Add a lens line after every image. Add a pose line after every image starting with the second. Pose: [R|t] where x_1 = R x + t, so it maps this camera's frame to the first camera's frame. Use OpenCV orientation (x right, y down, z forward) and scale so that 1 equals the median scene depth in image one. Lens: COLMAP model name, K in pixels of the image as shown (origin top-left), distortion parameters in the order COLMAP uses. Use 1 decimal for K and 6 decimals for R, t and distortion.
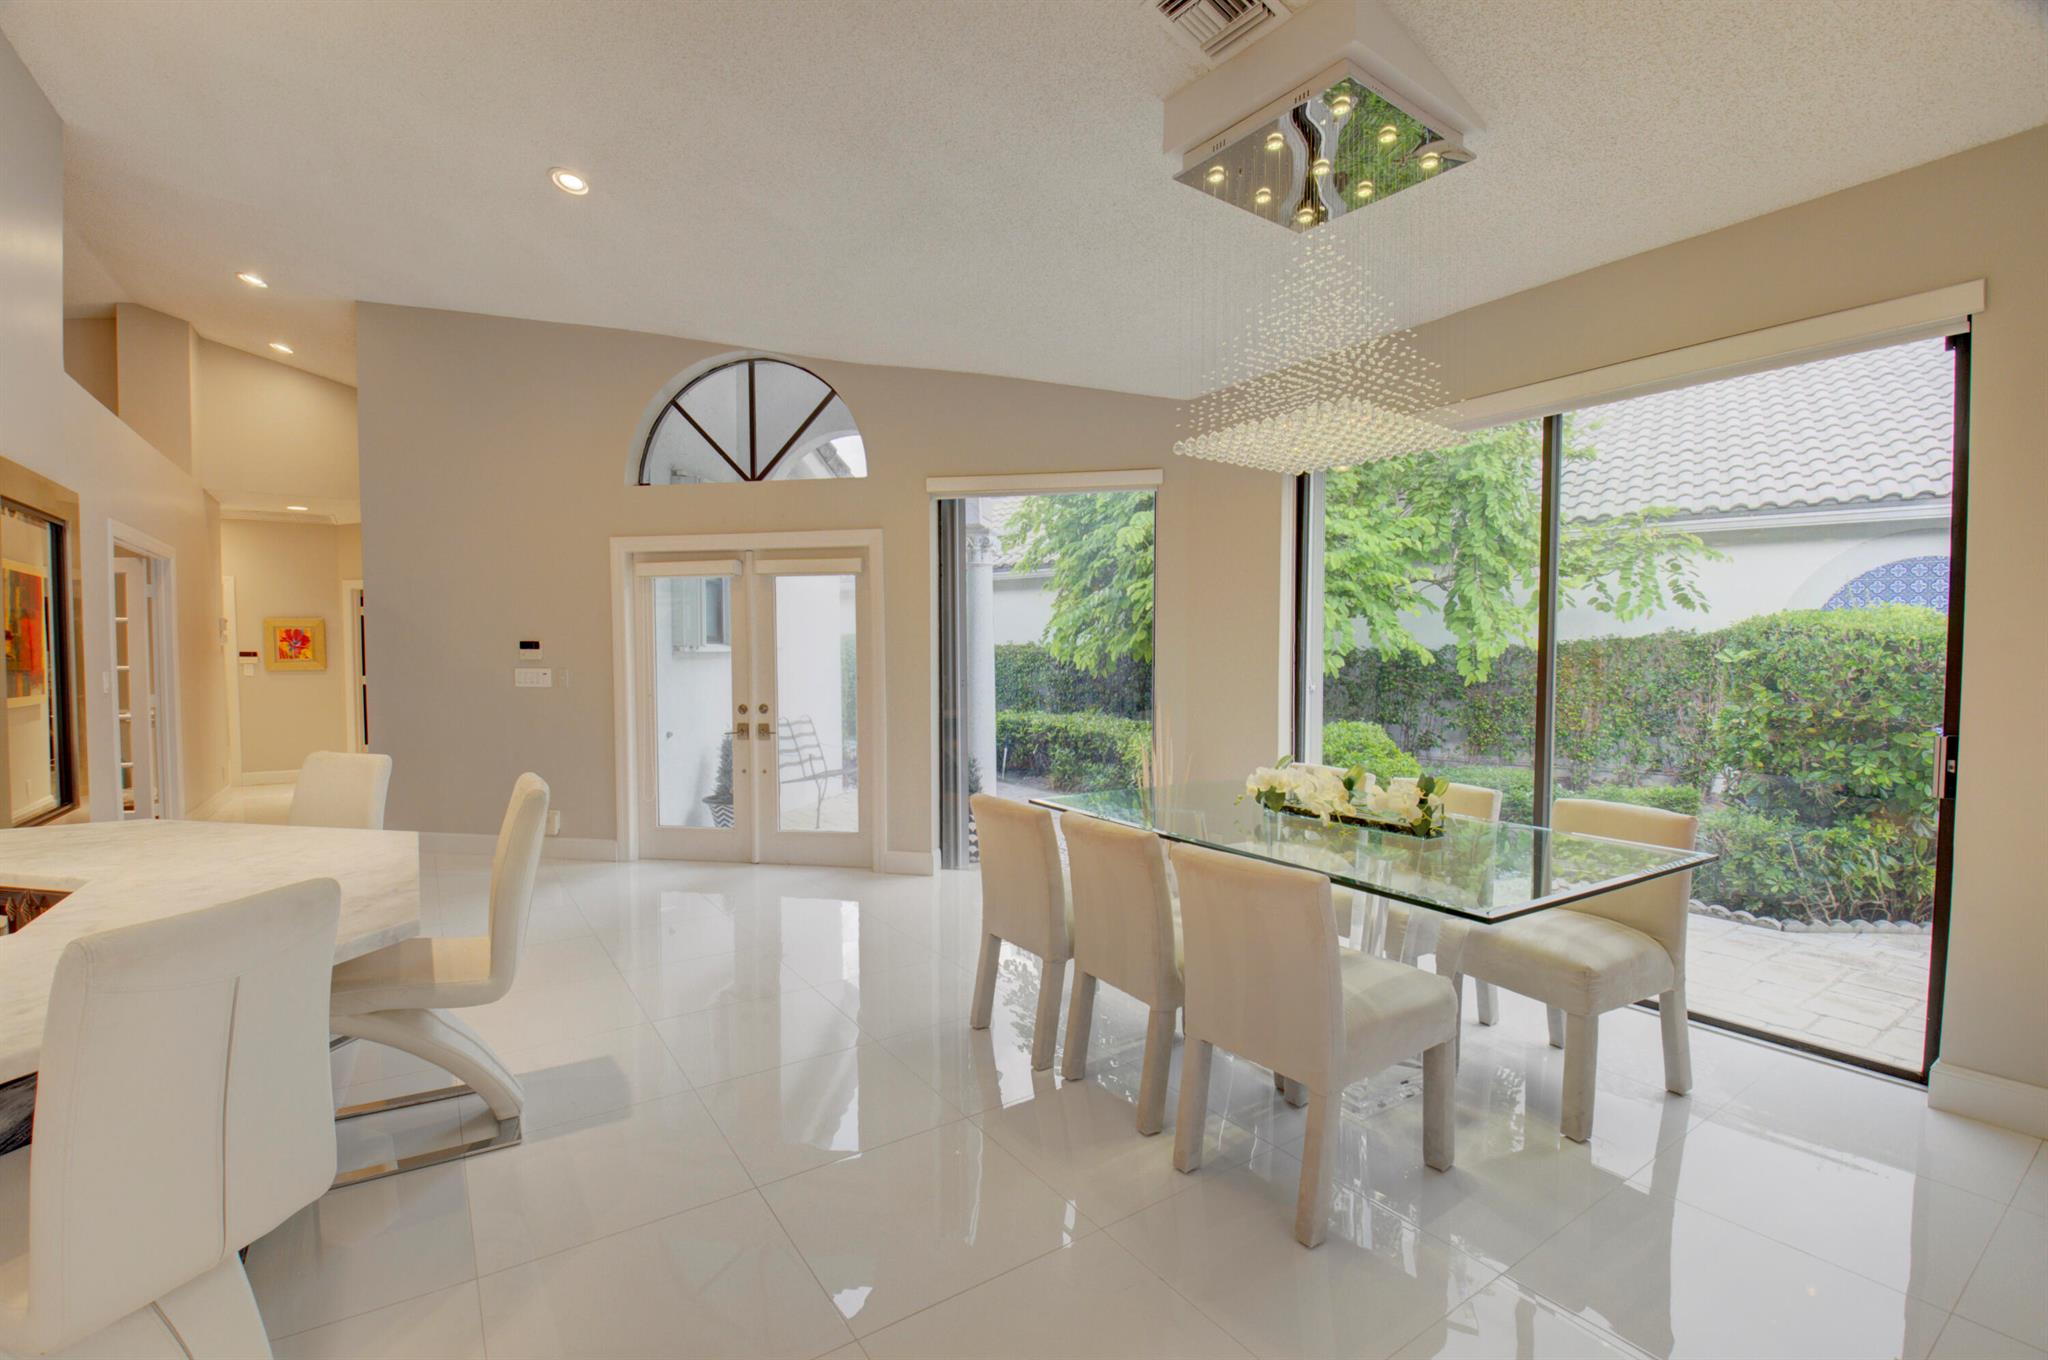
lens RADIAL K [[895.2, 0, 1012.9], [0, 895.2, 694.3], [0, 0, 1]] dist [0.004398, -0.016684]
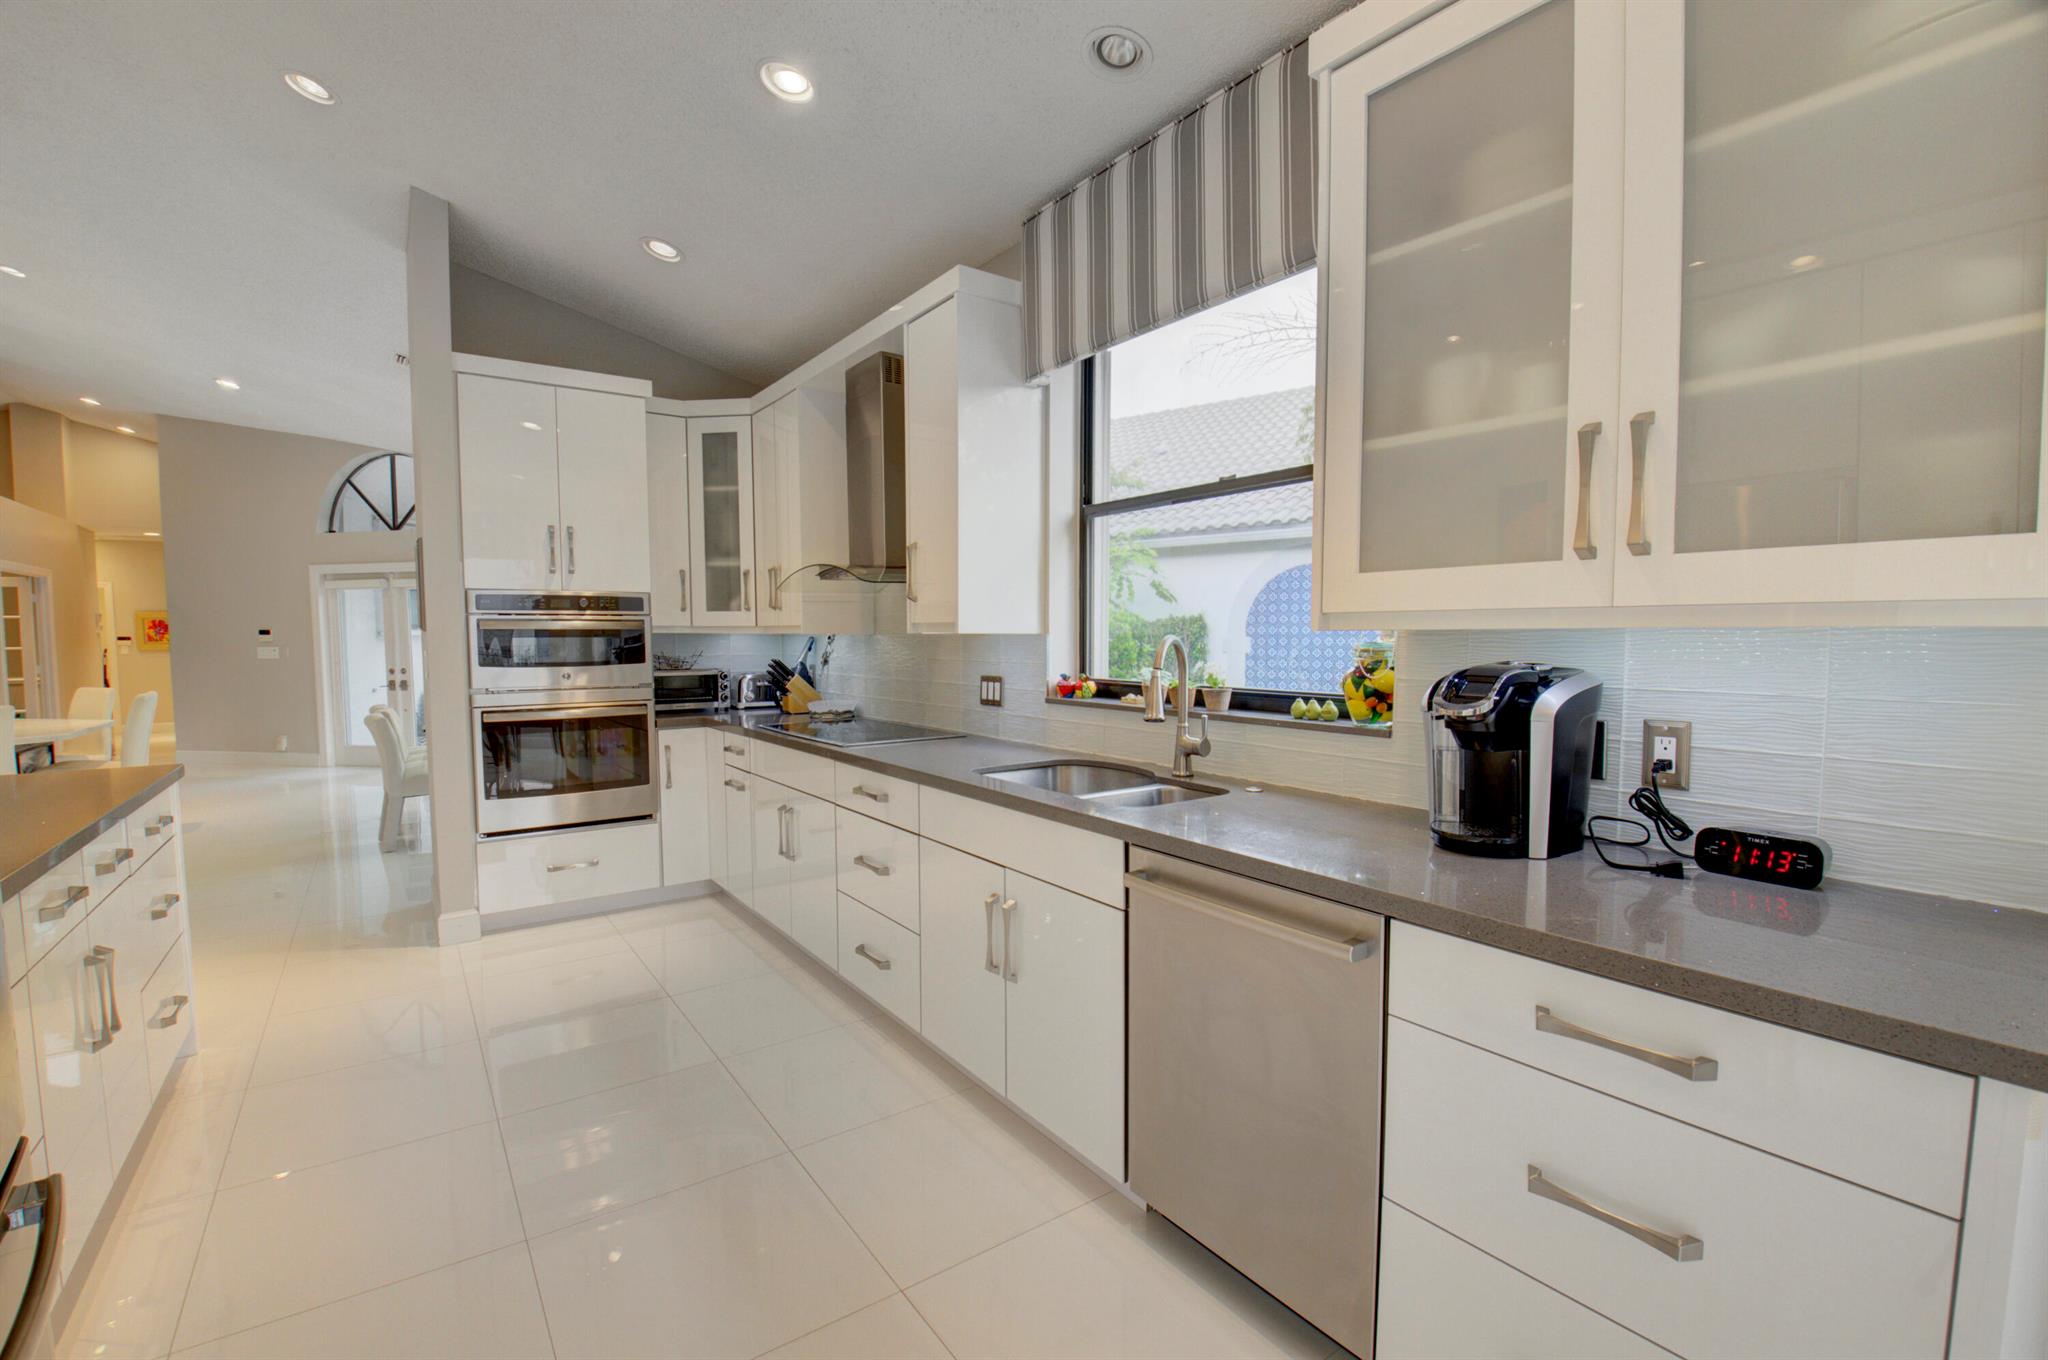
lens RADIAL K [[895.2, 0, 1023.4], [0, 895.2, 693.7], [0, 0, 1]] dist [0.004398, -0.016684]
pose [[0.999677, -0.005315, 0.024842, 0.774352], [0.004758, 0.999736, 0.022458, 0.025391], [-0.024954, -0.022333, 0.999439, -0.622473]]
